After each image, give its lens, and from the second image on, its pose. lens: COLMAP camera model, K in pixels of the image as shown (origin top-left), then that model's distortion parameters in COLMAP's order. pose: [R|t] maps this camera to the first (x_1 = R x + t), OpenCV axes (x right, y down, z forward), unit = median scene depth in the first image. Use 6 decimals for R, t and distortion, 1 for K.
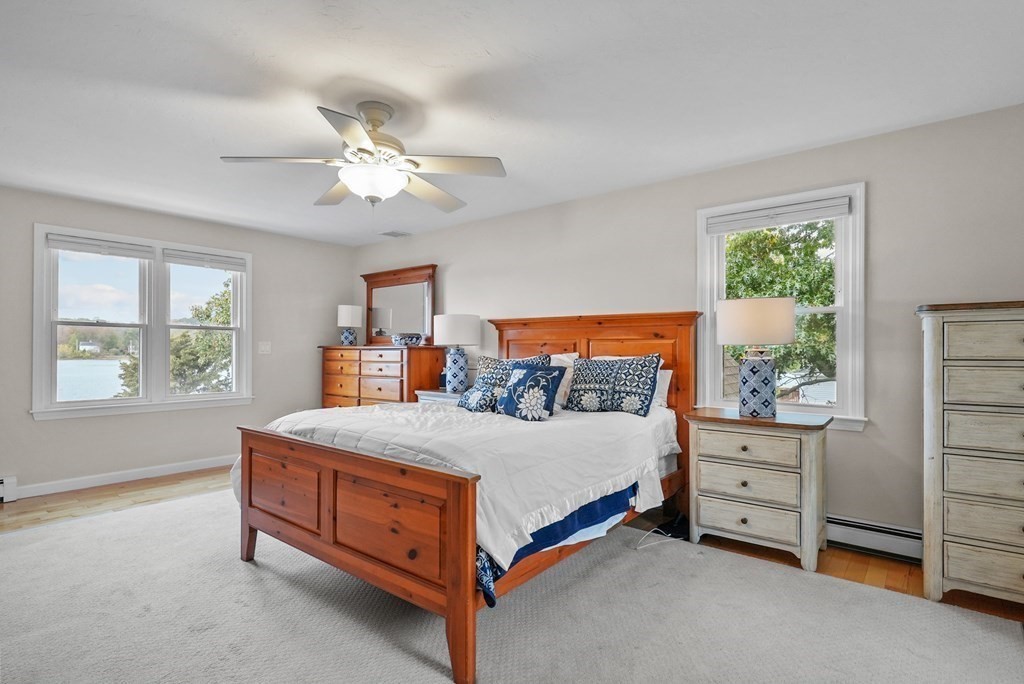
lens RADIAL K [[498.1, 0, 490.5], [0, 498.1, 345.2], [0, 0, 1]] dist [-0.004531, 0.001710]
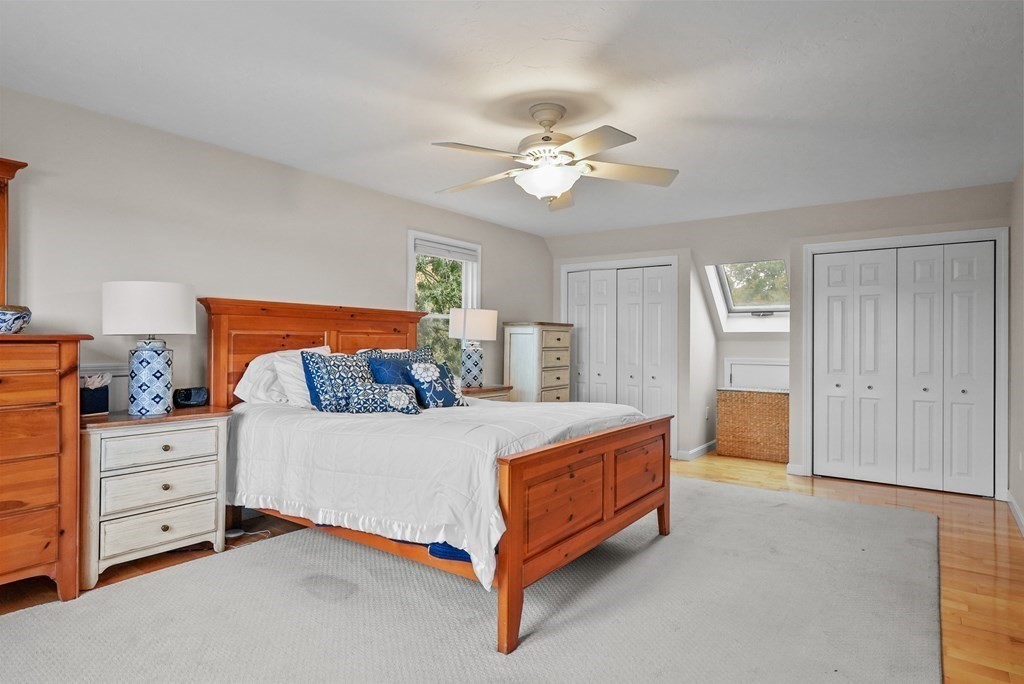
lens RADIAL K [[568.1, 0, 509.4], [0, 568.1, 341.7], [0, 0, 1]] dist [-0.012706, 0.002008]
pose [[-0.053916, -0.005959, 0.998528, -0.941519], [-0.018101, 0.999824, 0.004989, -0.004340], [-0.998381, -0.017805, -0.054014, 0.768996]]
